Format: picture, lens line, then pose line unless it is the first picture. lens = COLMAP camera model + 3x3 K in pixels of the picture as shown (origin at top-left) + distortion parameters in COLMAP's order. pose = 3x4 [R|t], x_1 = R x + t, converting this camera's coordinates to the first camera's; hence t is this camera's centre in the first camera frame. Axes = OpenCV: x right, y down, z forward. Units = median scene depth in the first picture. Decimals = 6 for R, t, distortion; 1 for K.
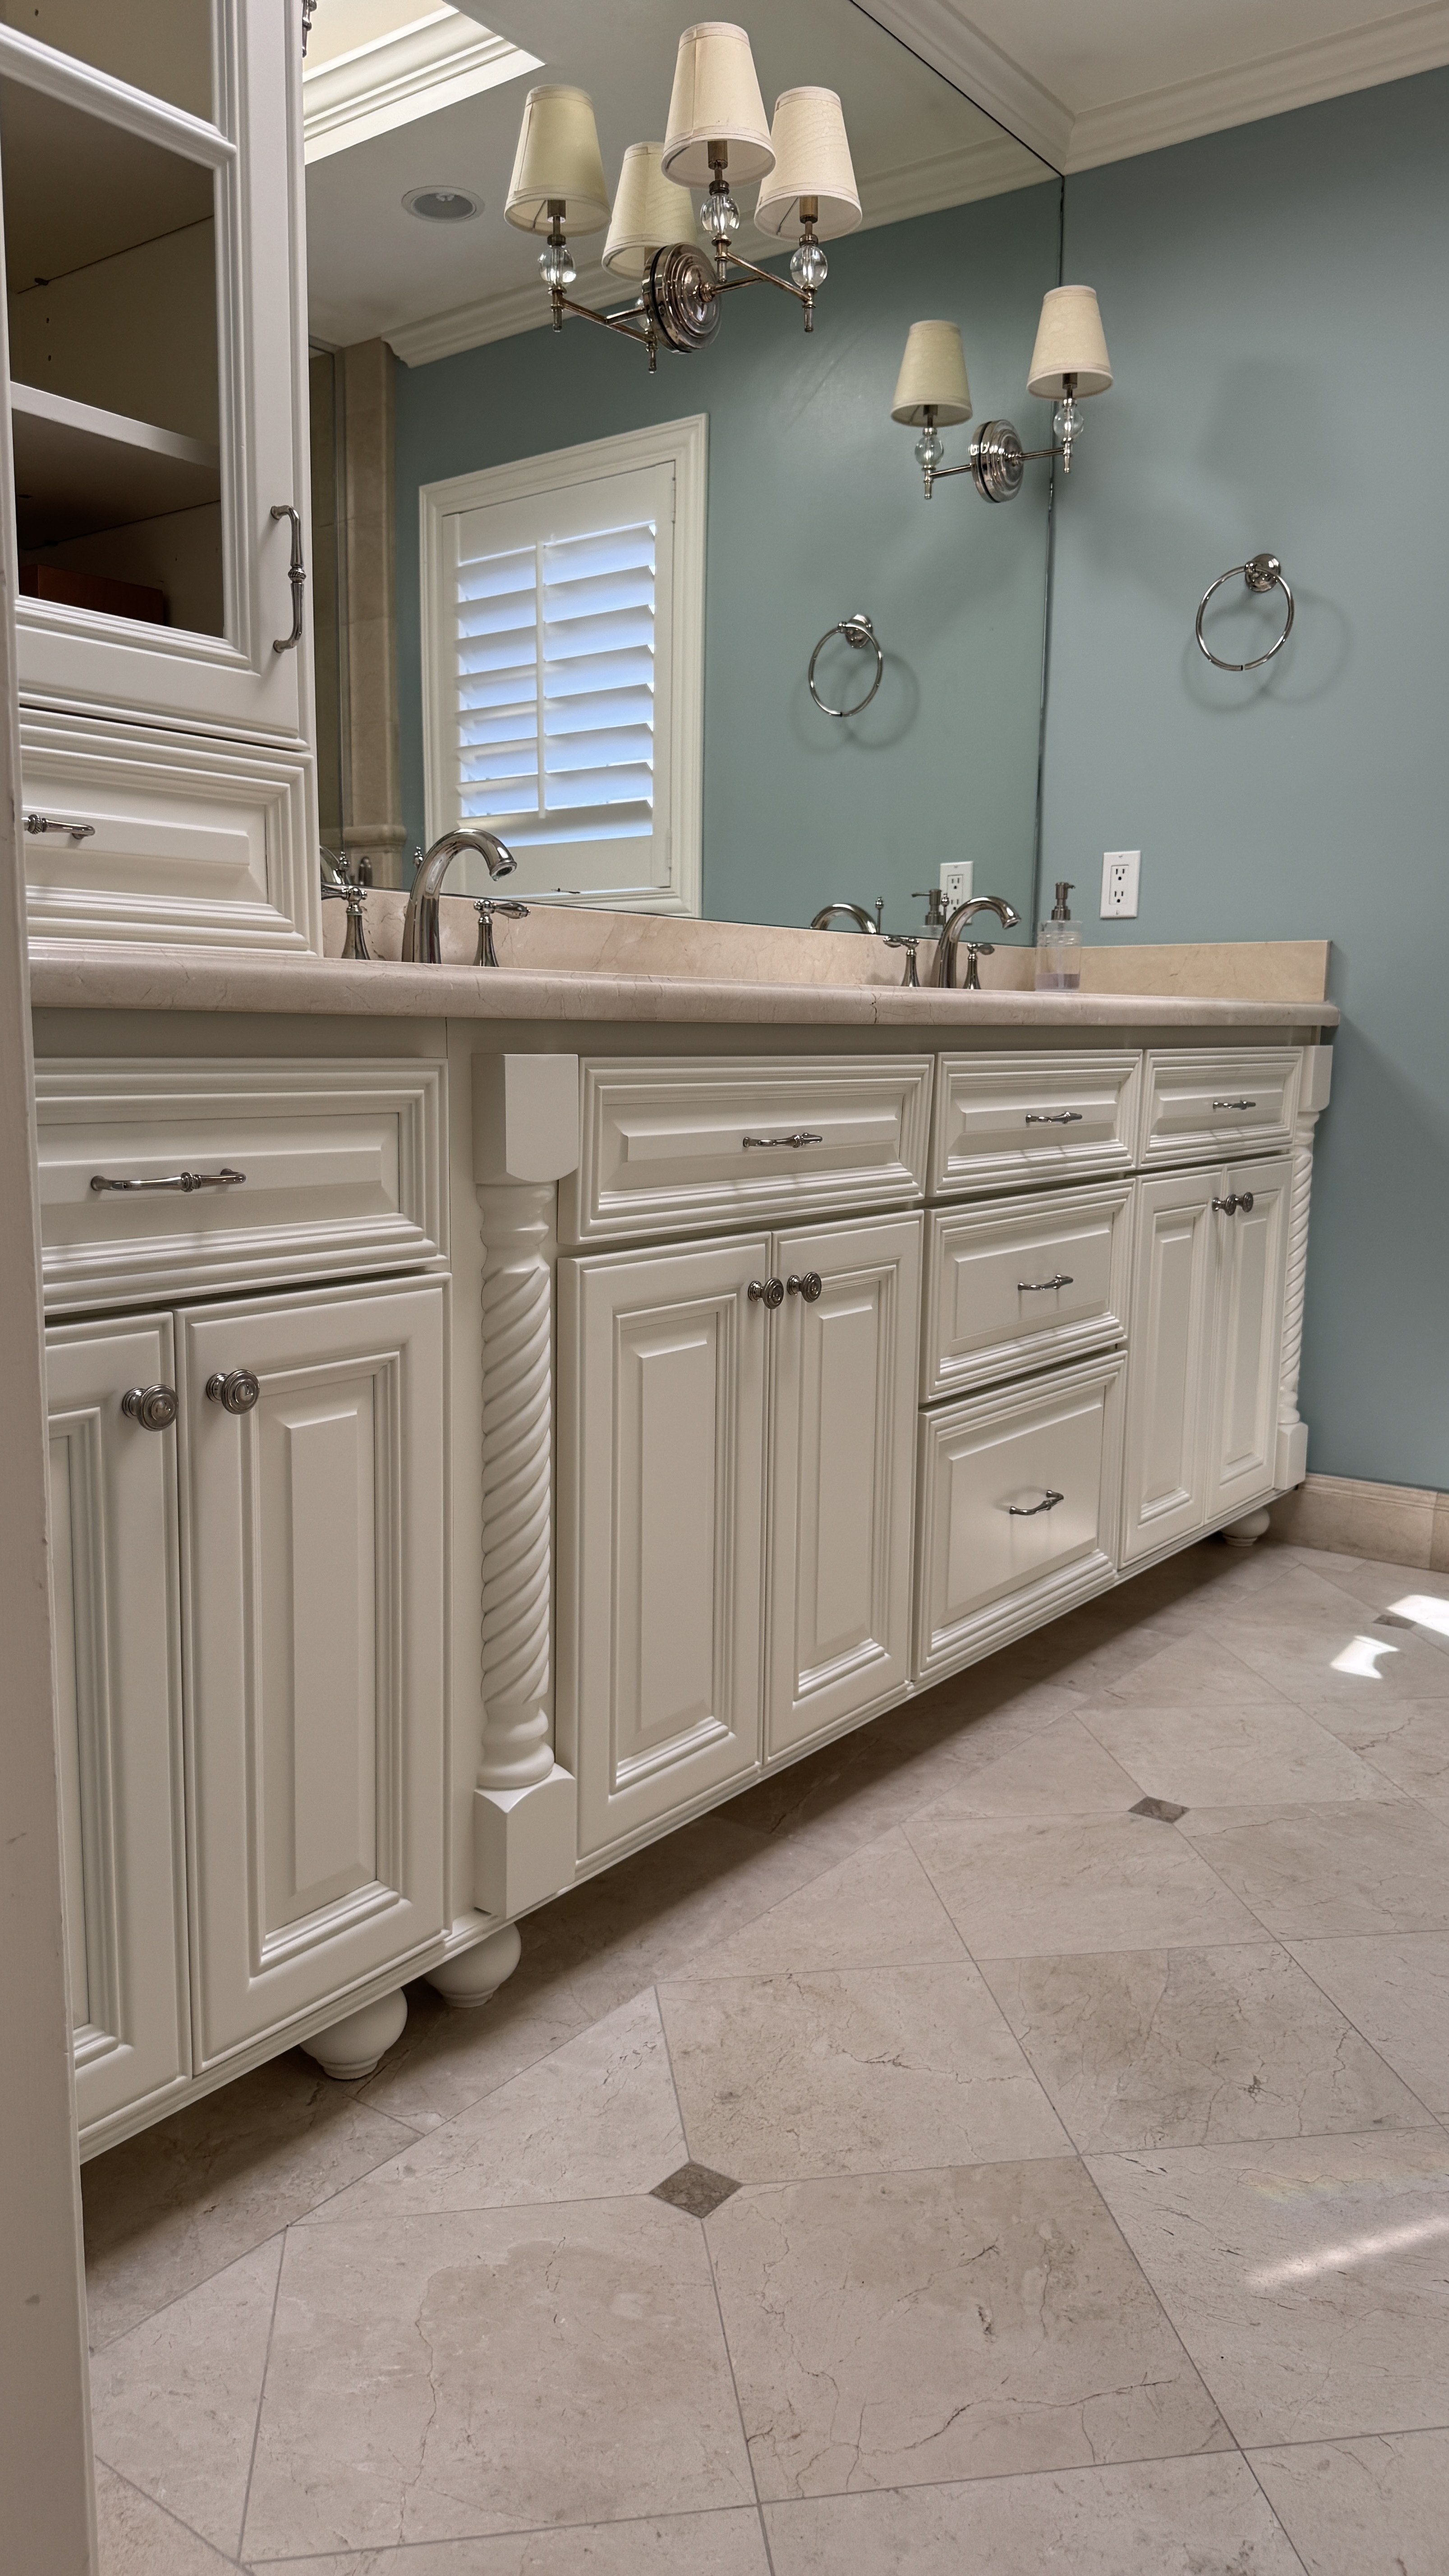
lens RADIAL K [[1796.8, 0, 739.3], [0, 1796.8, 1287.9], [0, 0, 1]] dist [-0.002148, -0.001475]
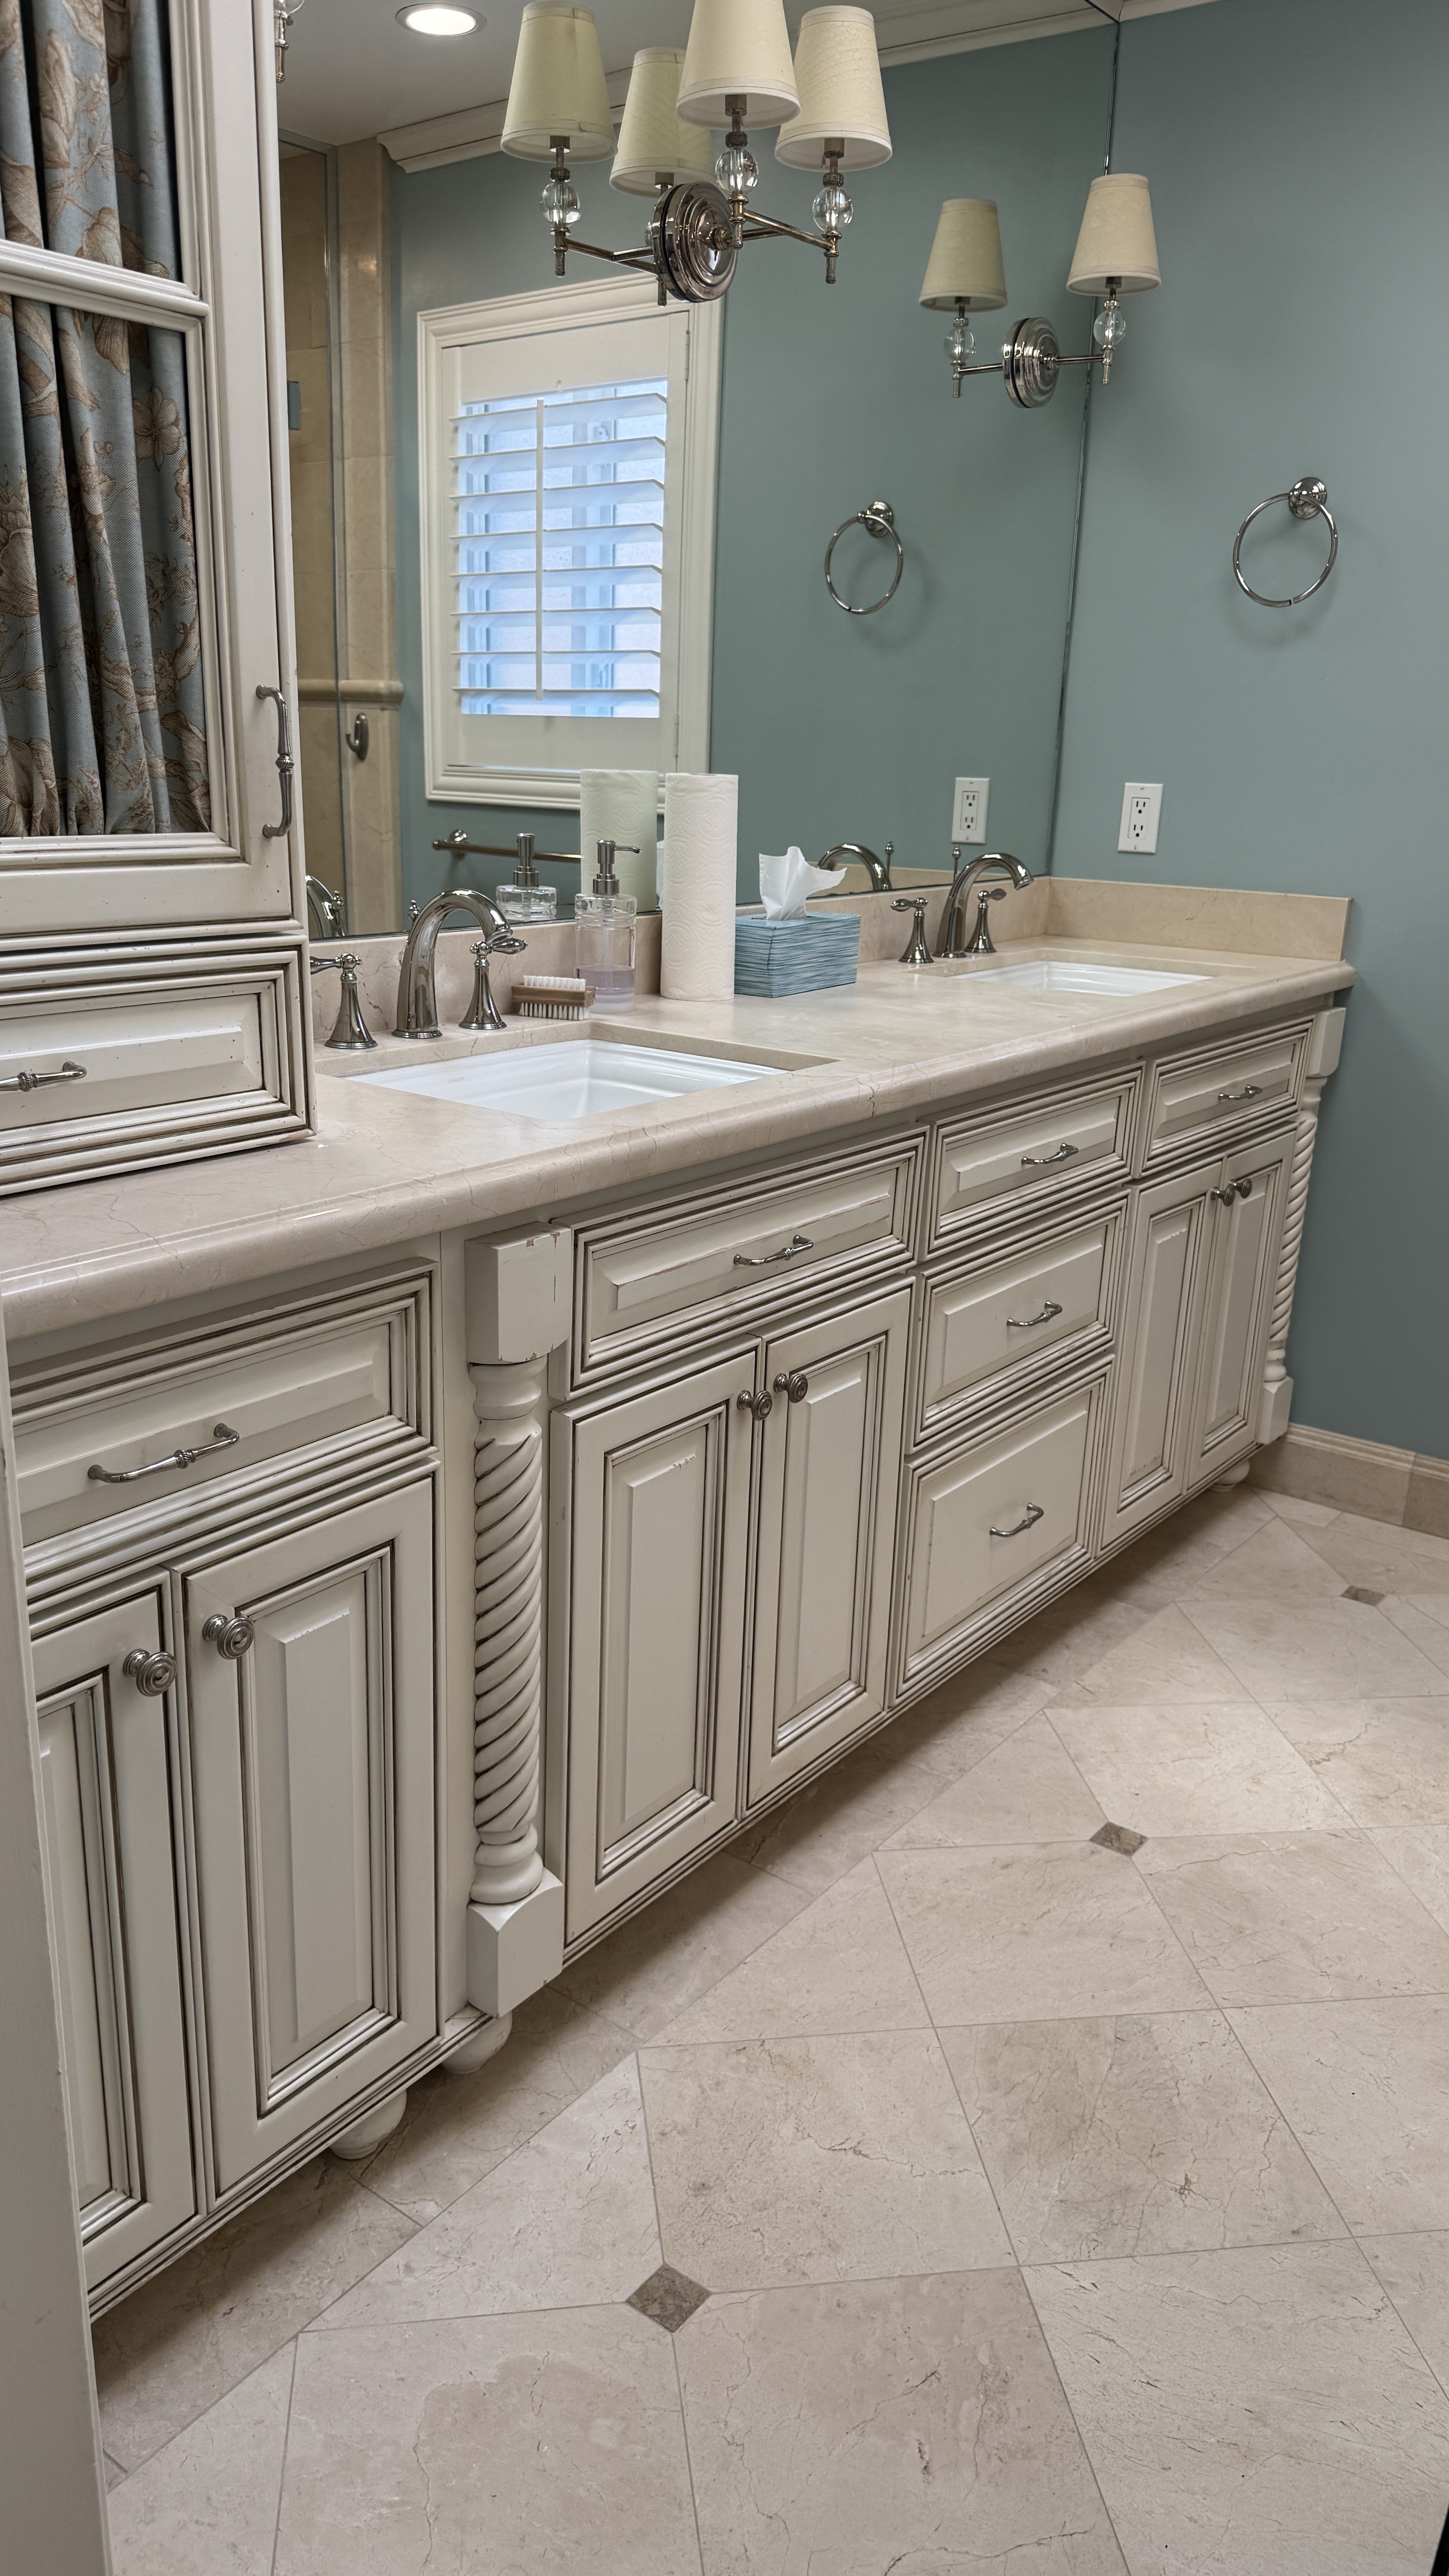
lens RADIAL K [[1786.4, 0, 724.5], [0, 1786.4, 1288.0], [0, 0, 1]] dist [-0.004987, -0.001238]
pose [[0.999712, 0.022233, -0.009008, 0.004962], [-0.020605, 0.988151, 0.152095, -0.217648], [0.012283, -0.151865, 0.988325, 0.010811]]
